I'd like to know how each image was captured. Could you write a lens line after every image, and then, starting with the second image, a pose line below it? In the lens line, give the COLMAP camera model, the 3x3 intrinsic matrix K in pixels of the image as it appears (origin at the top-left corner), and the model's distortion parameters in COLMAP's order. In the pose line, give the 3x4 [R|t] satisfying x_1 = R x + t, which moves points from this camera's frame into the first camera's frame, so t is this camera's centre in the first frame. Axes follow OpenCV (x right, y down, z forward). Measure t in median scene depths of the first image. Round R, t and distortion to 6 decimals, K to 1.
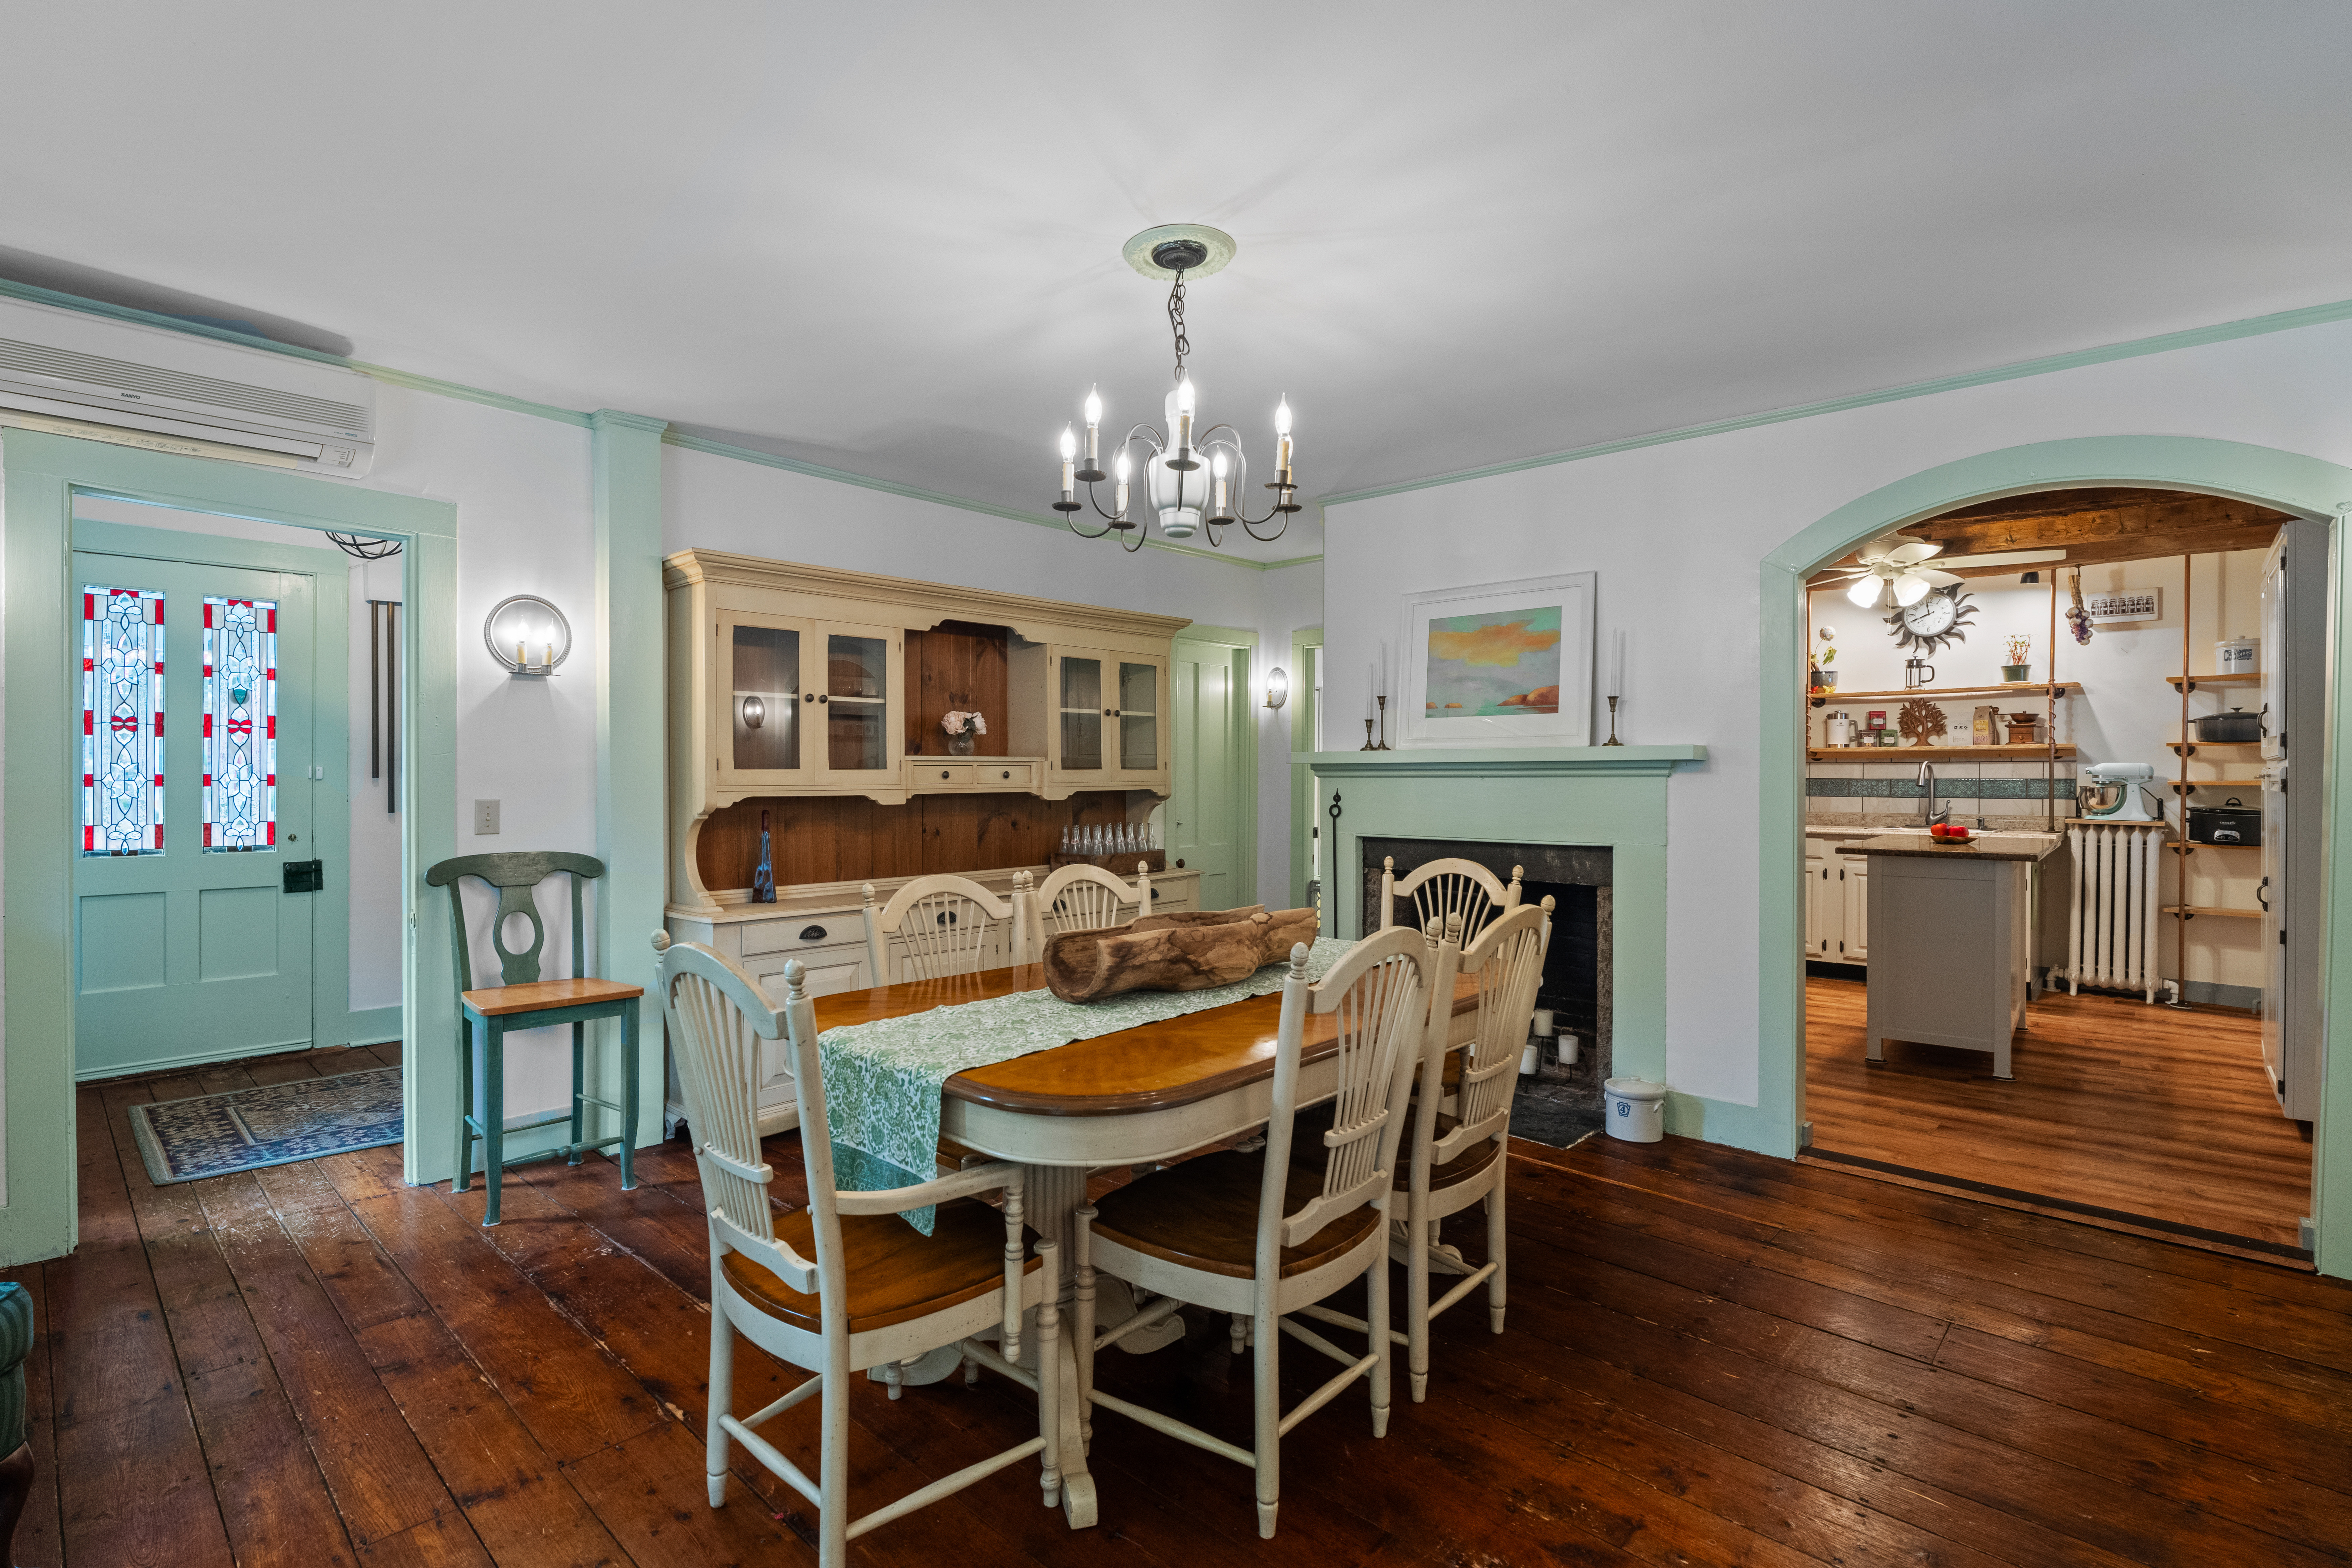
lens RADIAL K [[1082.0, 0, 1171.7], [0, 1082.0, 777.7], [0, 0, 1]] dist [-0.012360, -0.000296]
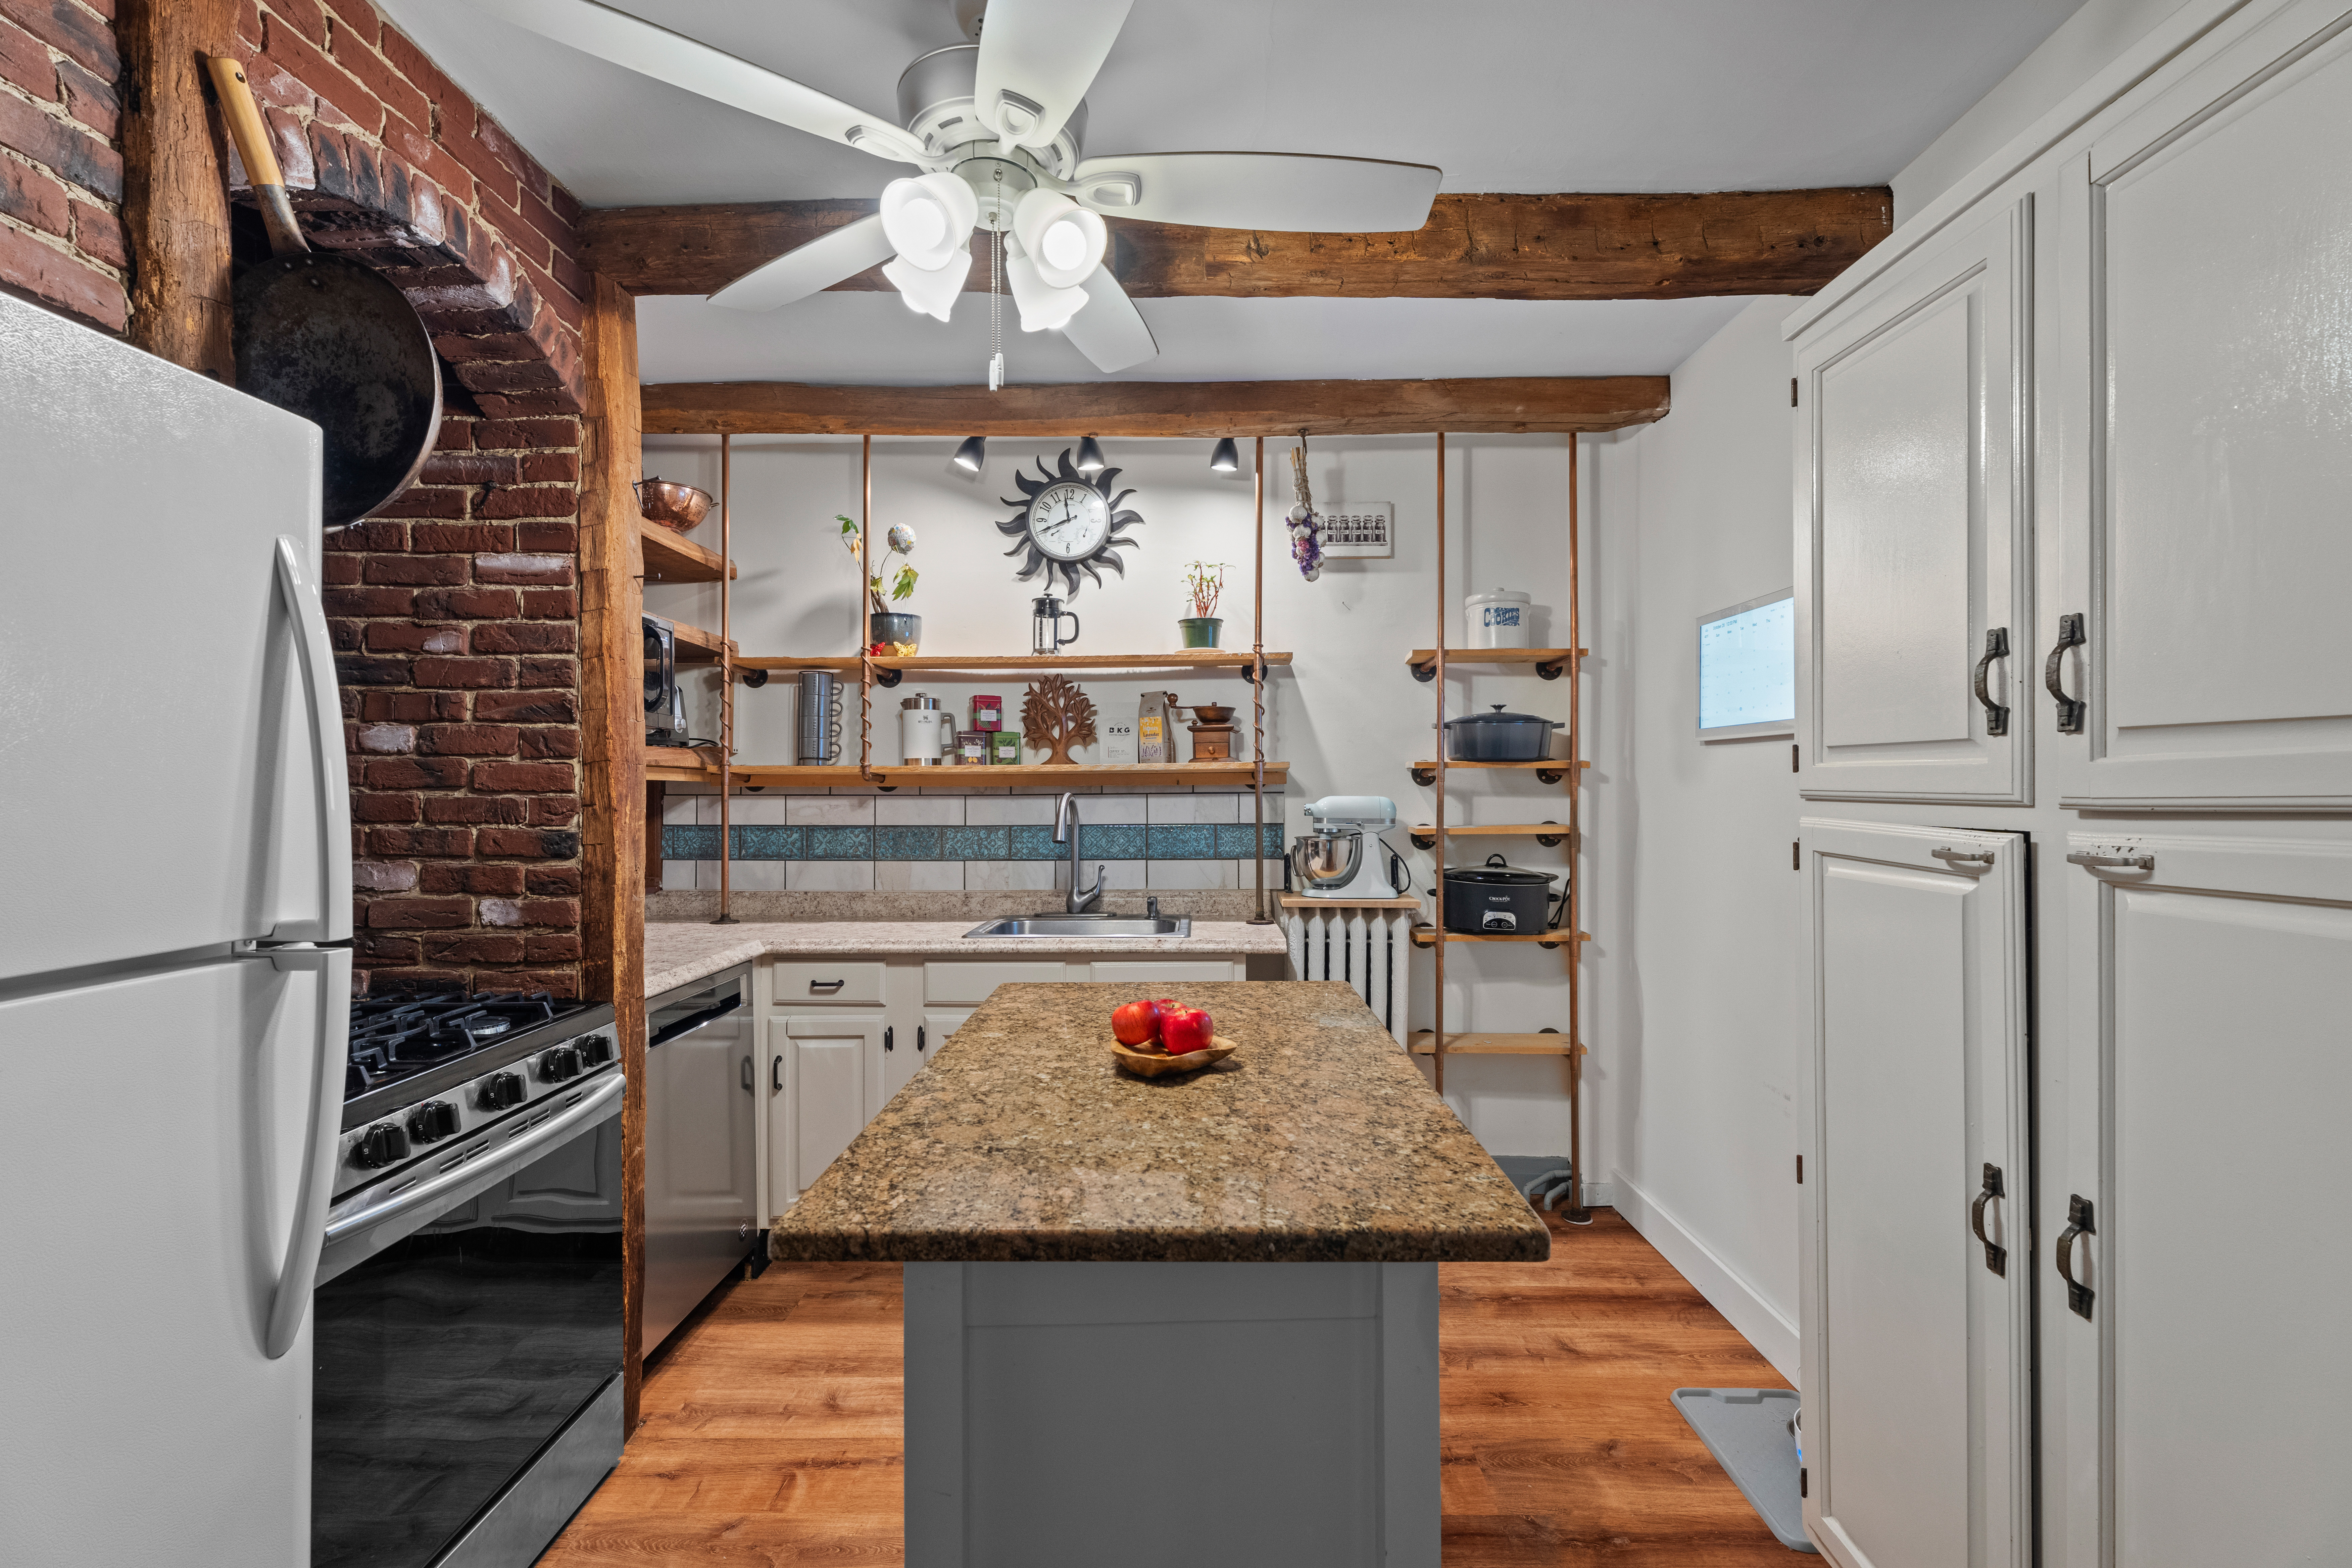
lens RADIAL K [[1063.3, 0, 1176.0], [0, 1063.3, 784.0], [0, 0, 1]] dist [0.003391, 0.000805]
pose [[0.740886, -0.000050, 0.671631, 0.398558], [0.007860, 0.999932, -0.008597, -0.015001], [-0.671585, 0.011649, 0.740836, 0.588813]]
